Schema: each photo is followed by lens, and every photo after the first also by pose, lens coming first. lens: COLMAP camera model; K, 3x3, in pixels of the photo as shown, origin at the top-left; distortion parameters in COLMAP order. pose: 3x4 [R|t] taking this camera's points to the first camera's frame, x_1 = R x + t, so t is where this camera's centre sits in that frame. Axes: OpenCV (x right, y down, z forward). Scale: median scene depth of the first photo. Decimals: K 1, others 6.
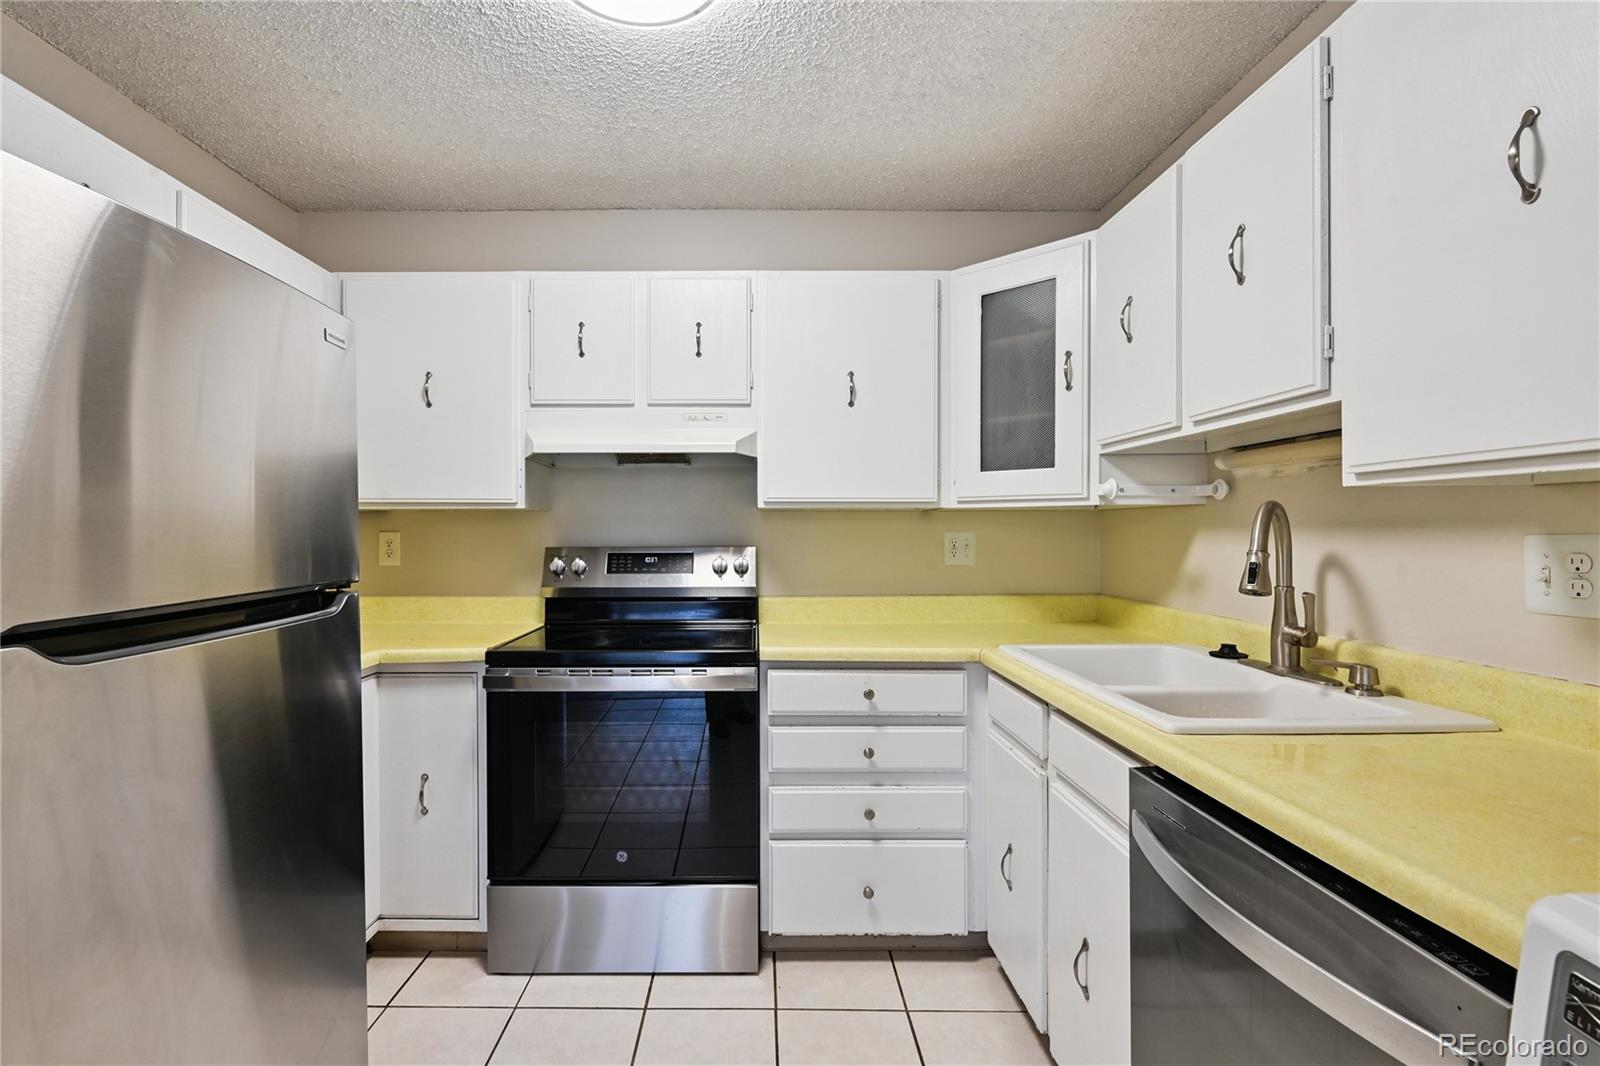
lens RADIAL K [[827.5, 0, 764.0], [0, 827.5, 506.8], [0, 0, 1]] dist [-0.000521, -0.001314]
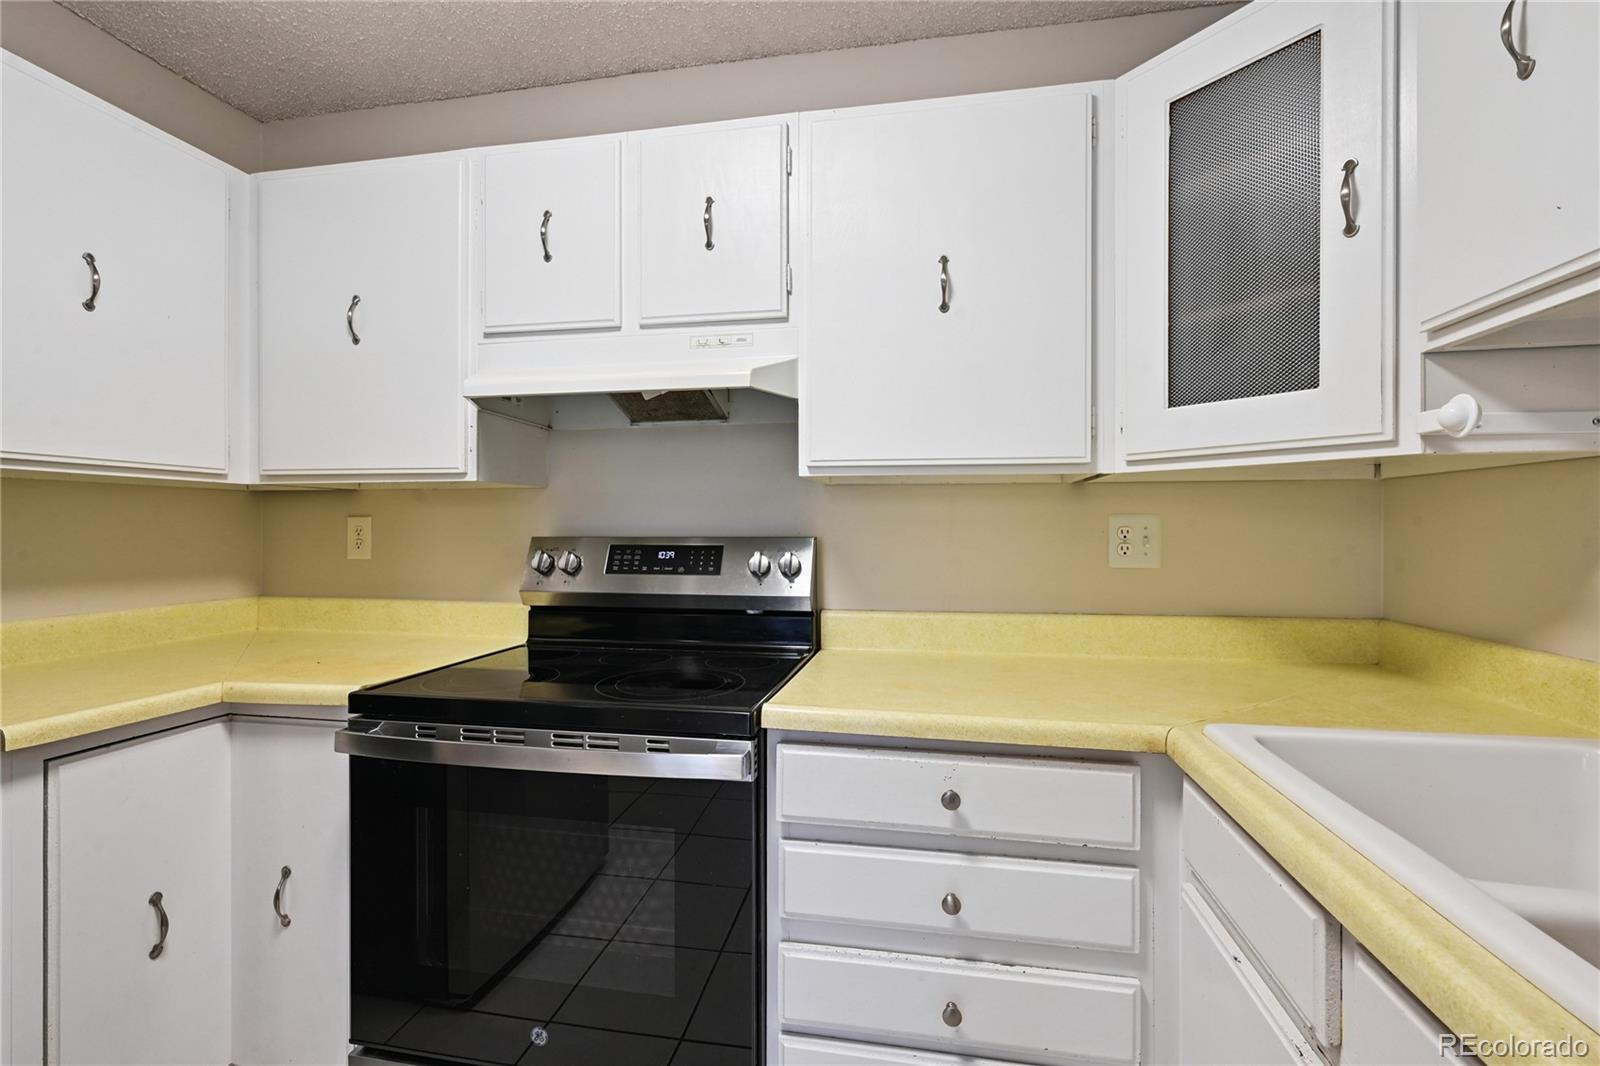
lens RADIAL K [[827.5, 0, 764.0], [0, 827.5, 506.8], [0, 0, 1]] dist [-0.000521, -0.001314]
pose [[0.979226, -0.002409, -0.202755, 0.100842], [0.003428, 0.999983, 0.004674, 0.022600], [0.202741, -0.005272, 0.979218, 0.371705]]
